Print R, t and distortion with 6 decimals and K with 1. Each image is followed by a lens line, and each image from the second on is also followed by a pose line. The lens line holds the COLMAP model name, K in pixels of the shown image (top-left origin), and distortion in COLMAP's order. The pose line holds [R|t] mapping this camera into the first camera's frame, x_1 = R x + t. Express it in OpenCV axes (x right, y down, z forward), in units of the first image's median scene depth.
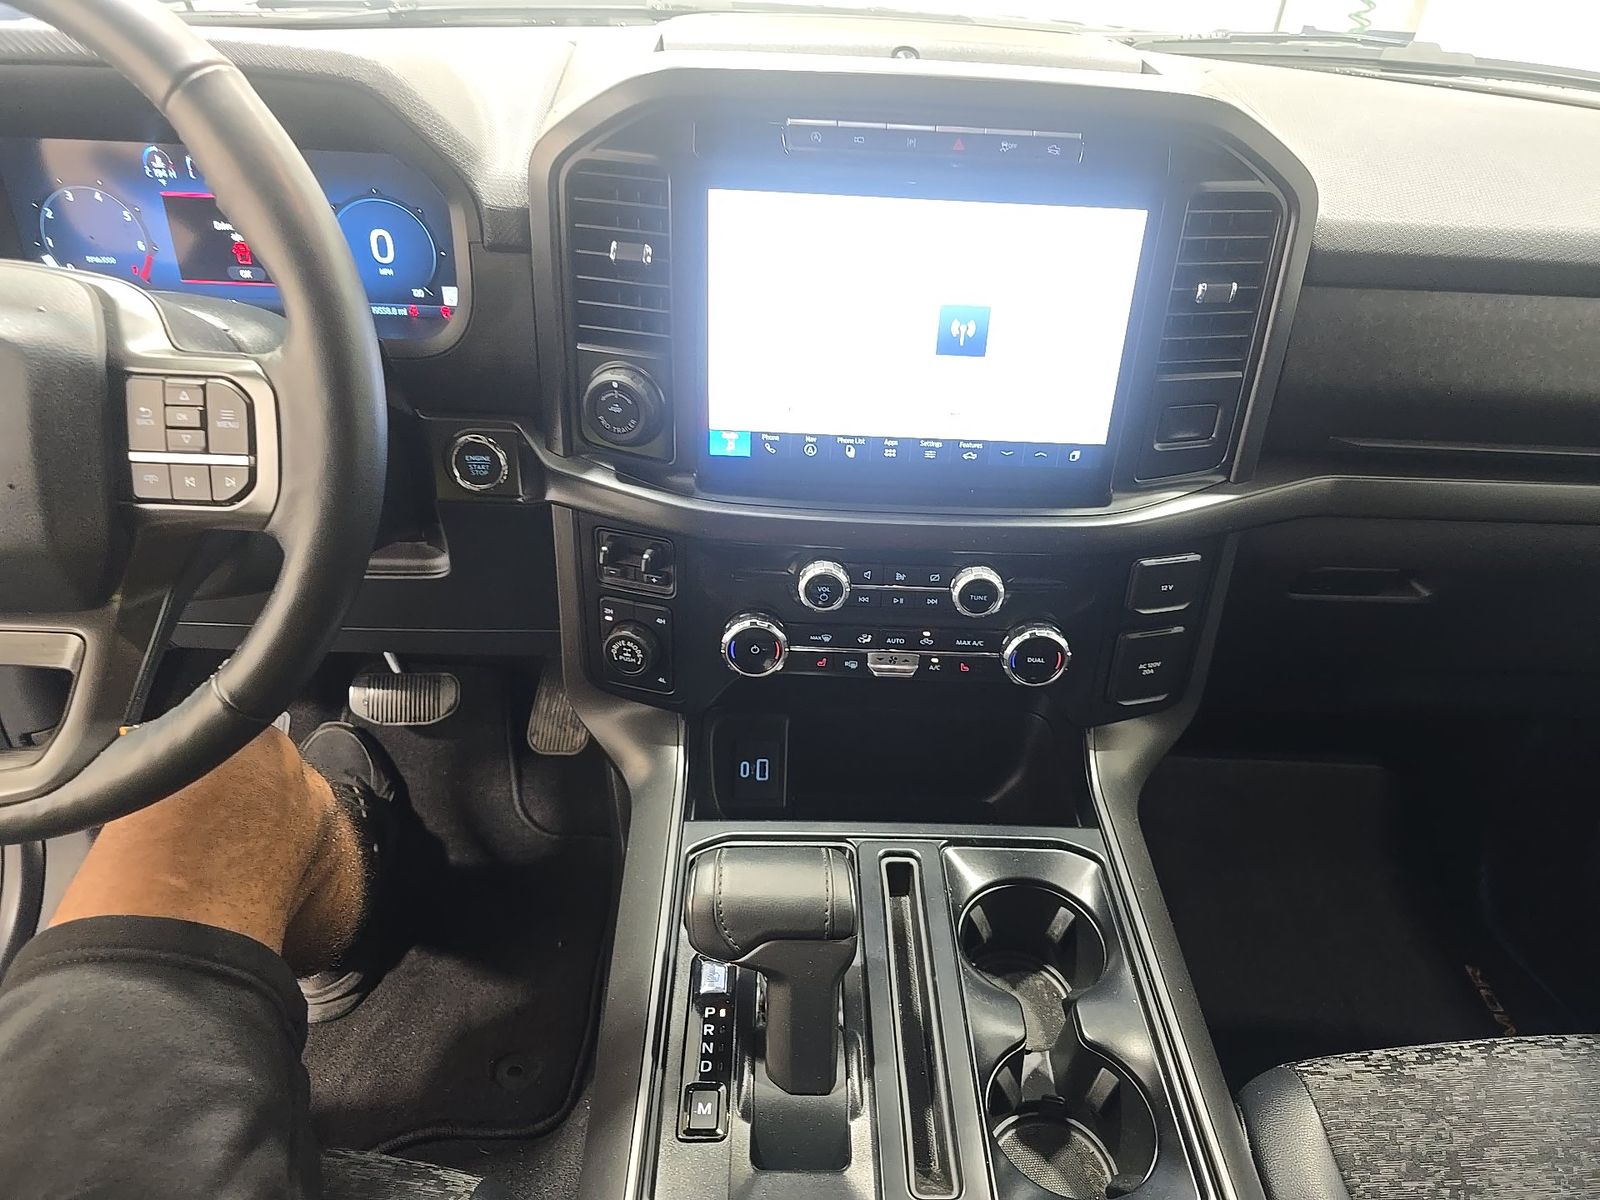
lens RADIAL K [[1086.8, 0, 801.3], [0, 1086.8, 605.6], [0, 0, 1]] dist [0.049329, -0.037981]
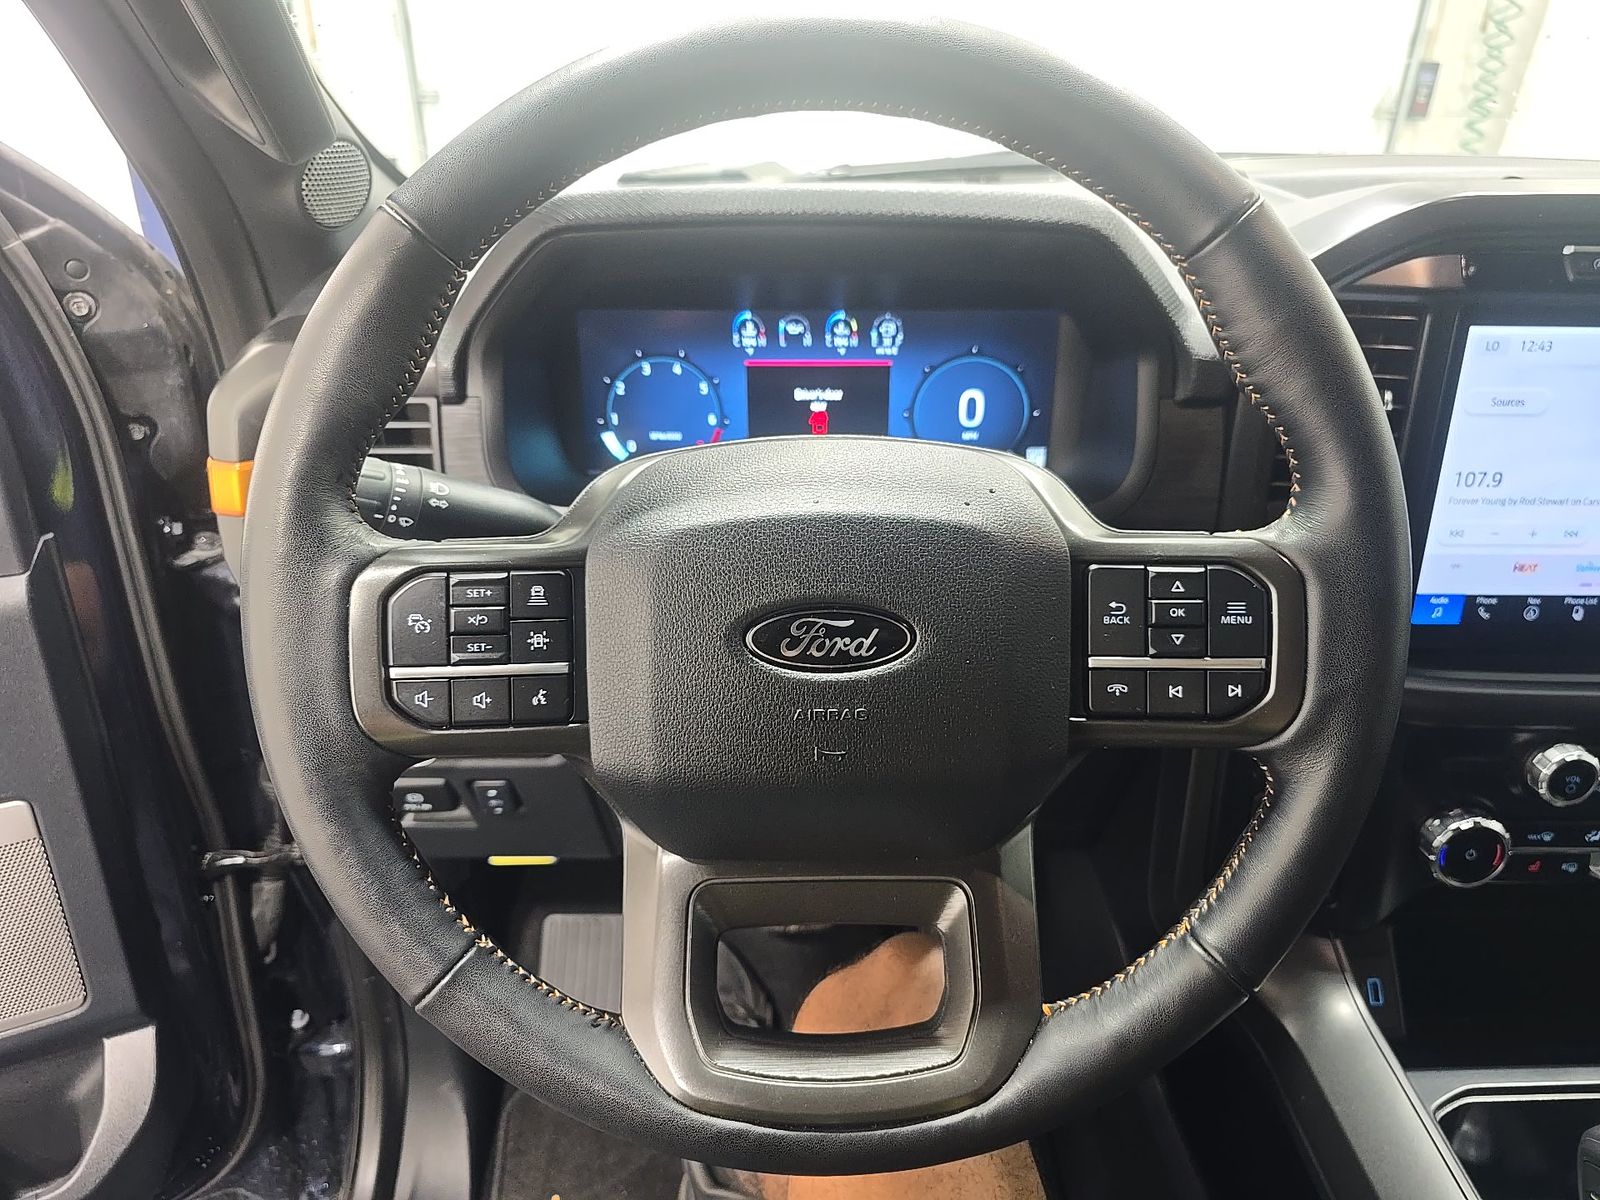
lens RADIAL K [[1086.8, 0, 795.6], [0, 1086.8, 597.1], [0, 0, 1]] dist [0.049329, -0.037981]
pose [[0.999343, -0.036233, -0.000060, -0.548449], [0.035845, 0.988874, -0.144374, -0.050461], [0.005290, 0.144277, 0.989523, 0.135948]]
